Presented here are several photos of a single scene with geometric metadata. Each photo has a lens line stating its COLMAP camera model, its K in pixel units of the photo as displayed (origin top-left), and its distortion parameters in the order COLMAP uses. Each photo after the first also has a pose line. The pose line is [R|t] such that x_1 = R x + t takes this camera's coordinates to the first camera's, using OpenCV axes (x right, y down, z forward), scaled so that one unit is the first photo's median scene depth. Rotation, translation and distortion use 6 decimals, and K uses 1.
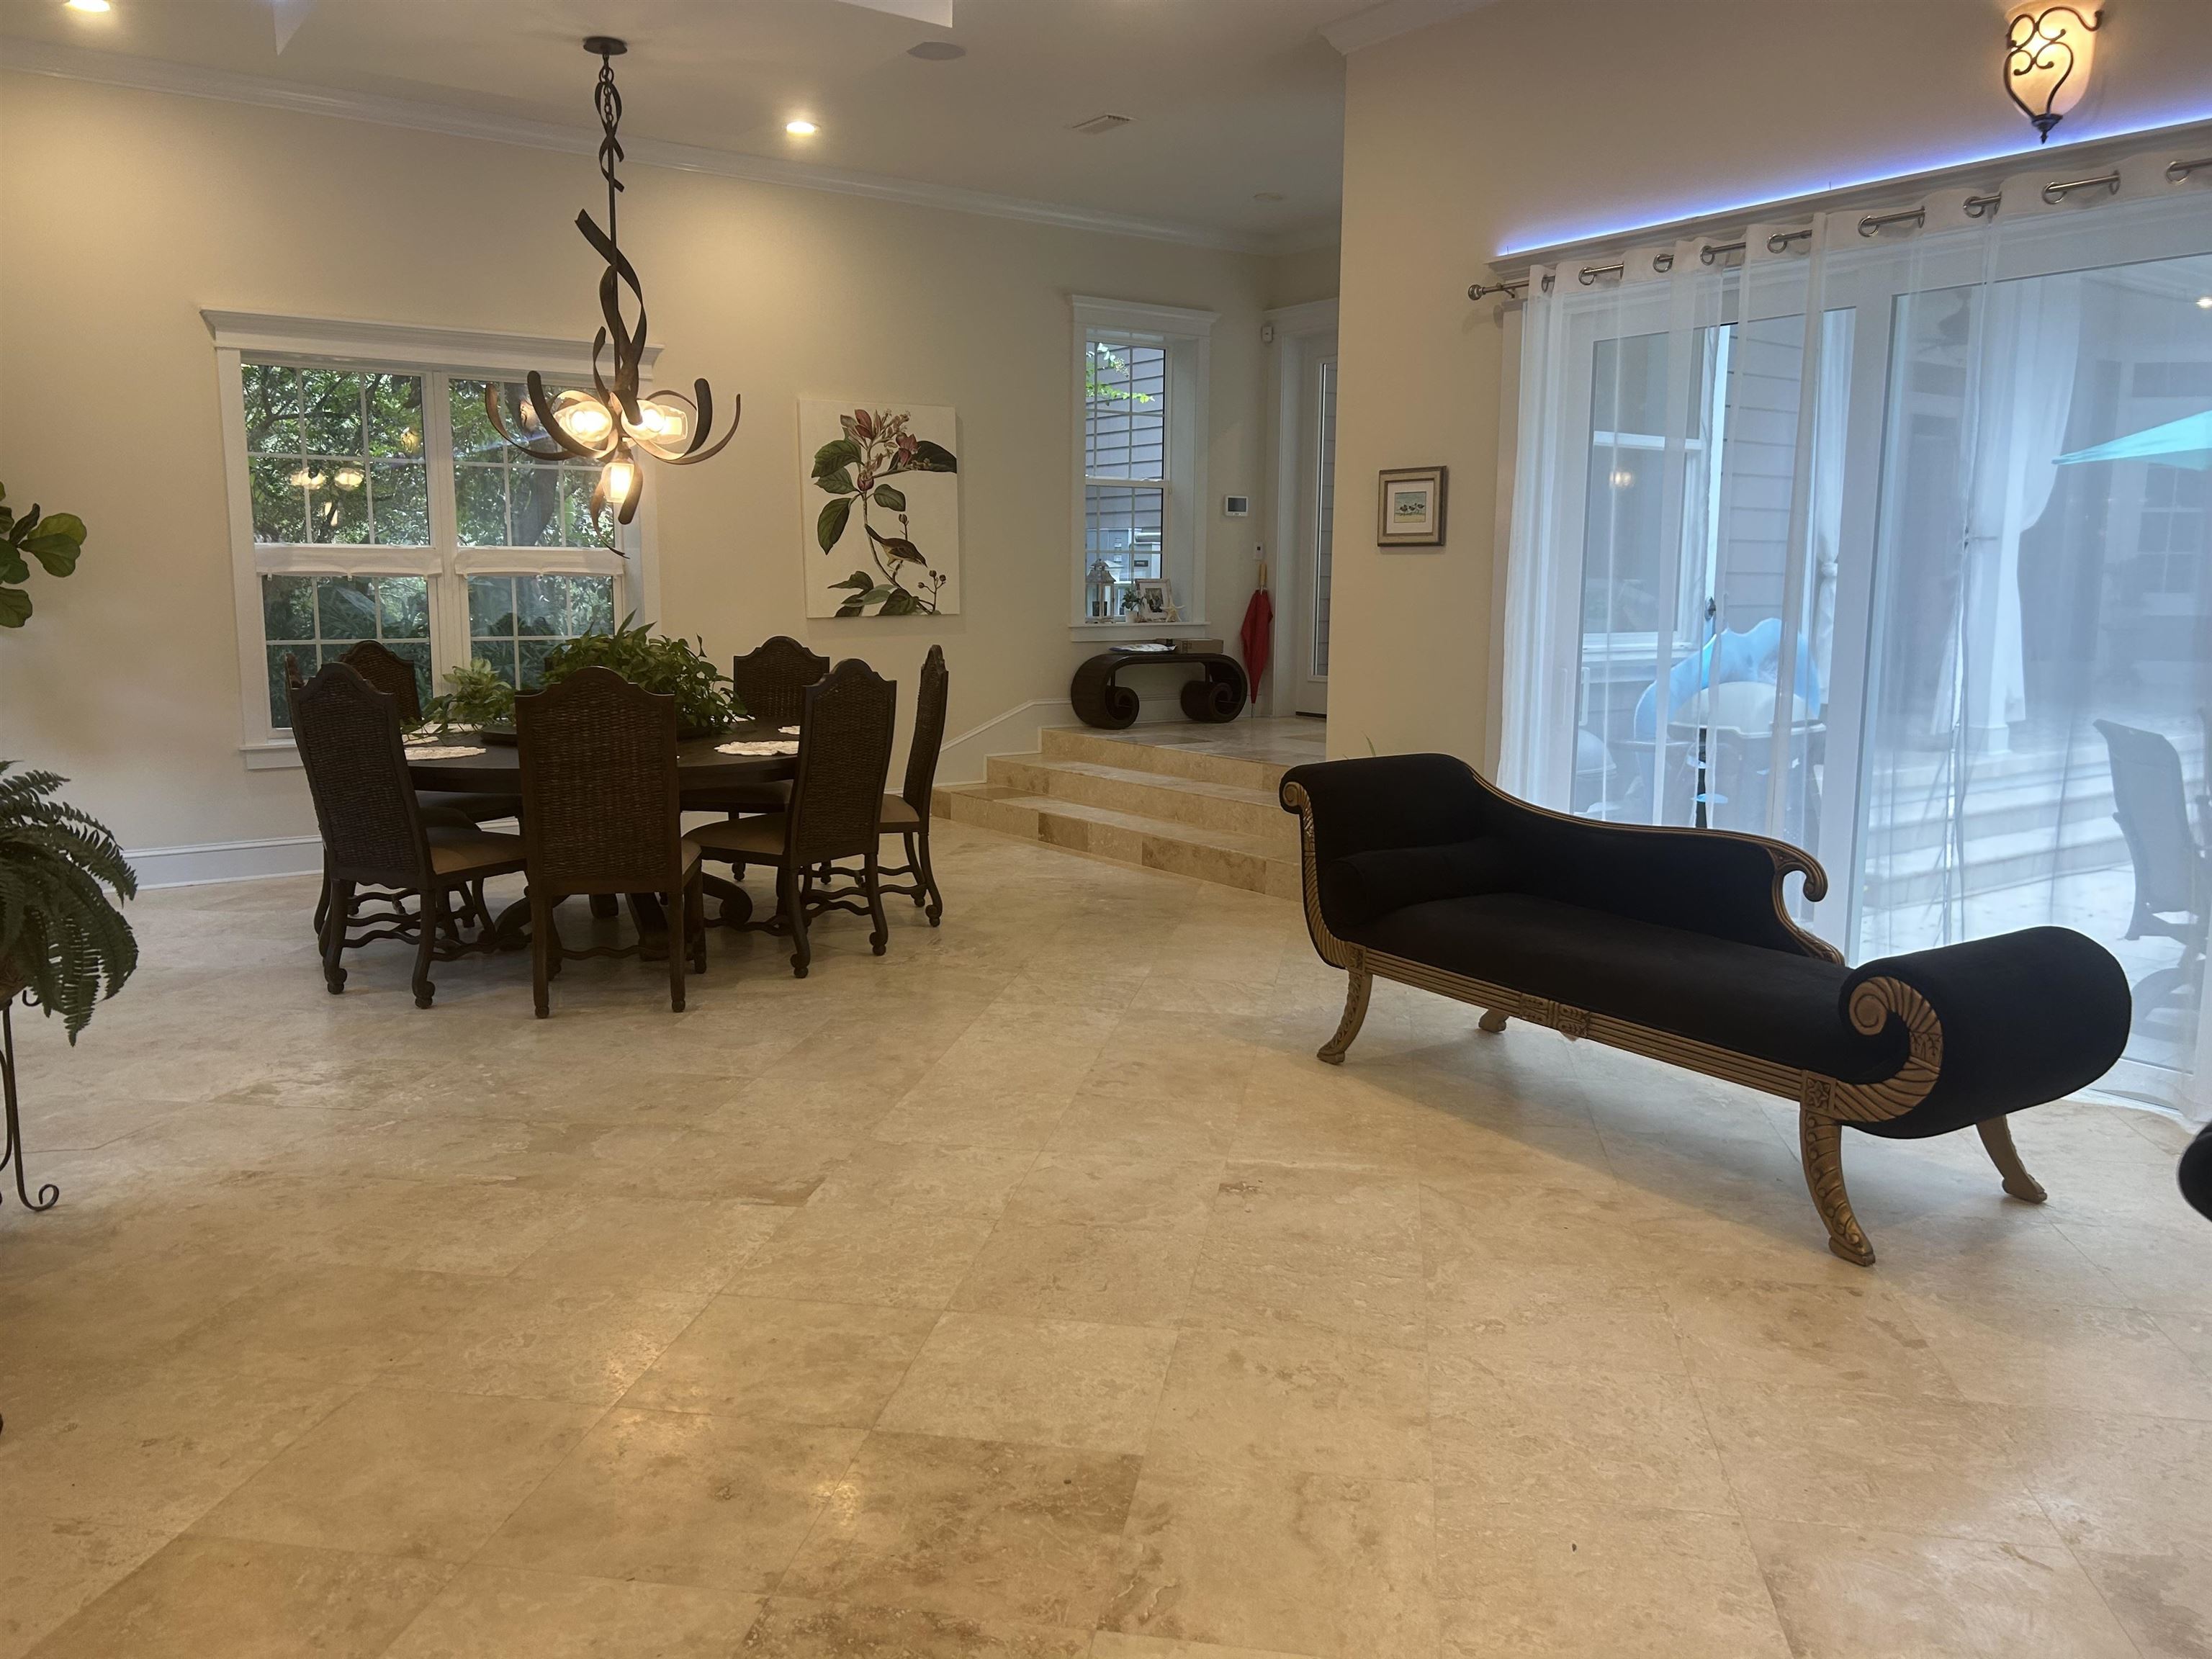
lens RADIAL K [[1683.7, 0, 1105.8], [0, 1683.7, 834.3], [0, 0, 1]] dist [-0.007718, -0.002519]
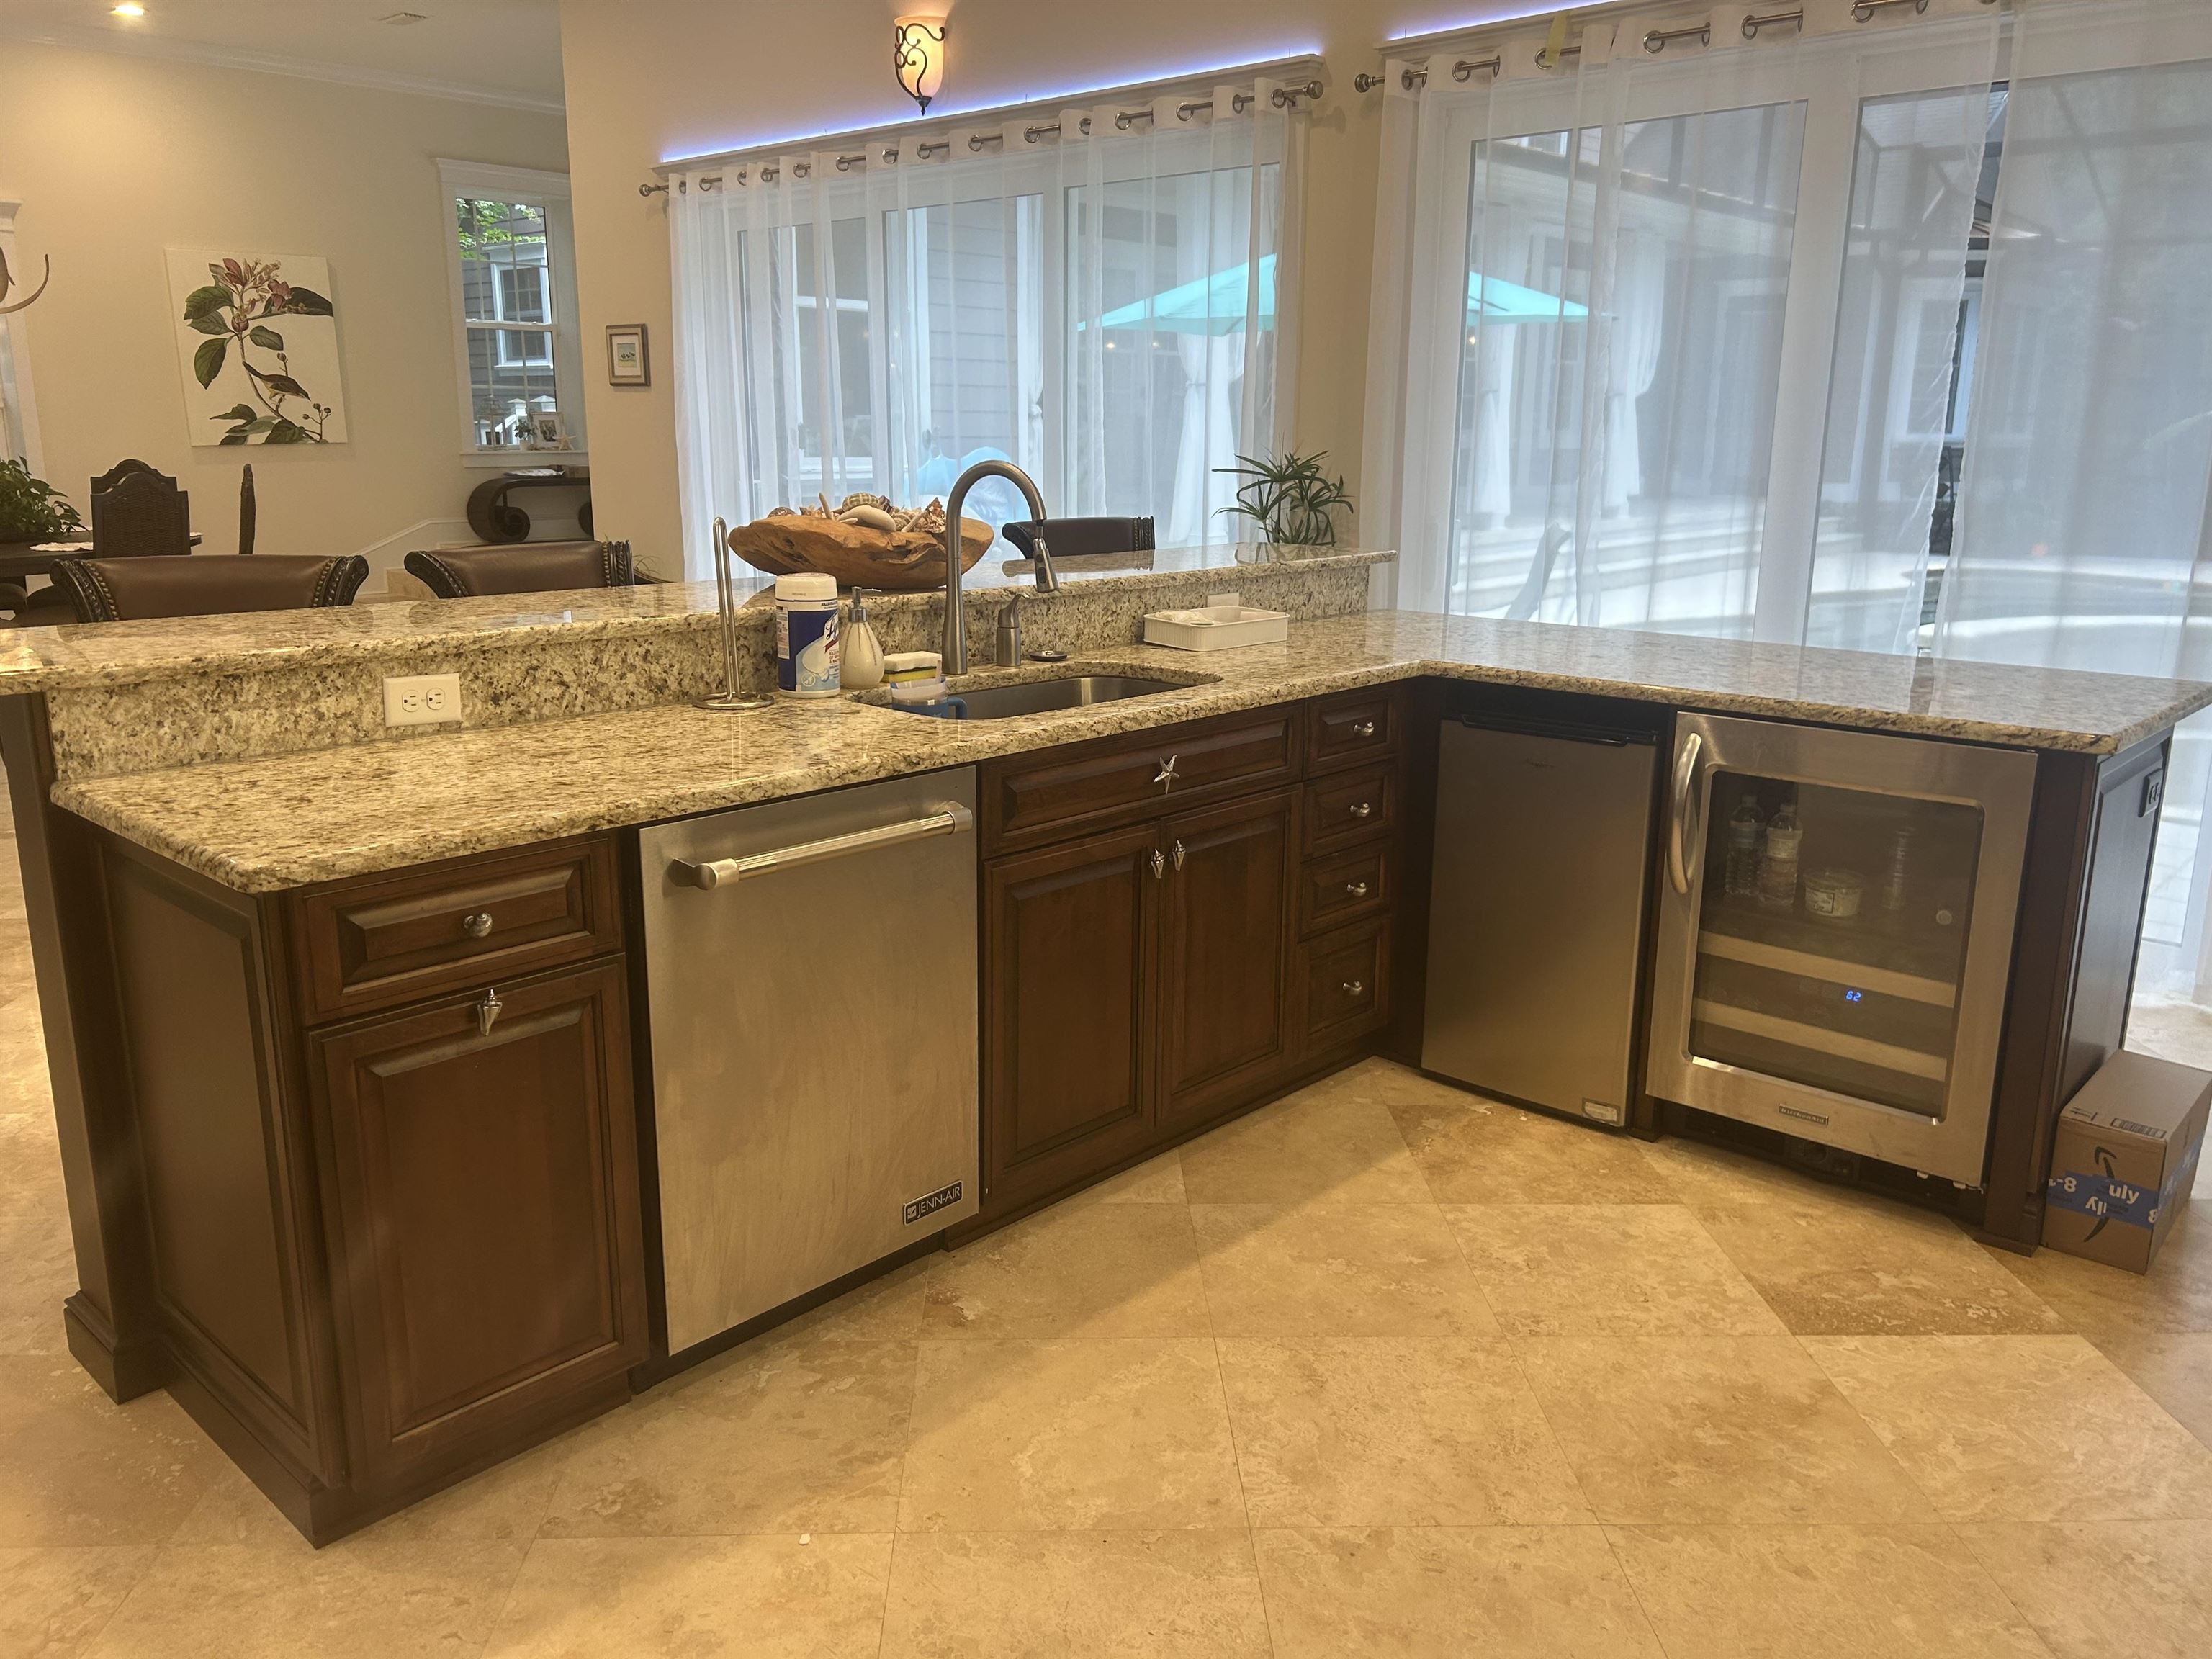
lens RADIAL K [[1683.7, 0, 1106.2], [0, 1683.7, 822.7], [0, 0, 1]] dist [-0.007718, -0.002519]
pose [[0.977213, -0.045455, 0.207335, 0.177059], [0.027128, 0.995536, 0.090397, 0.038761], [-0.210518, -0.082713, 0.974085, -0.252117]]
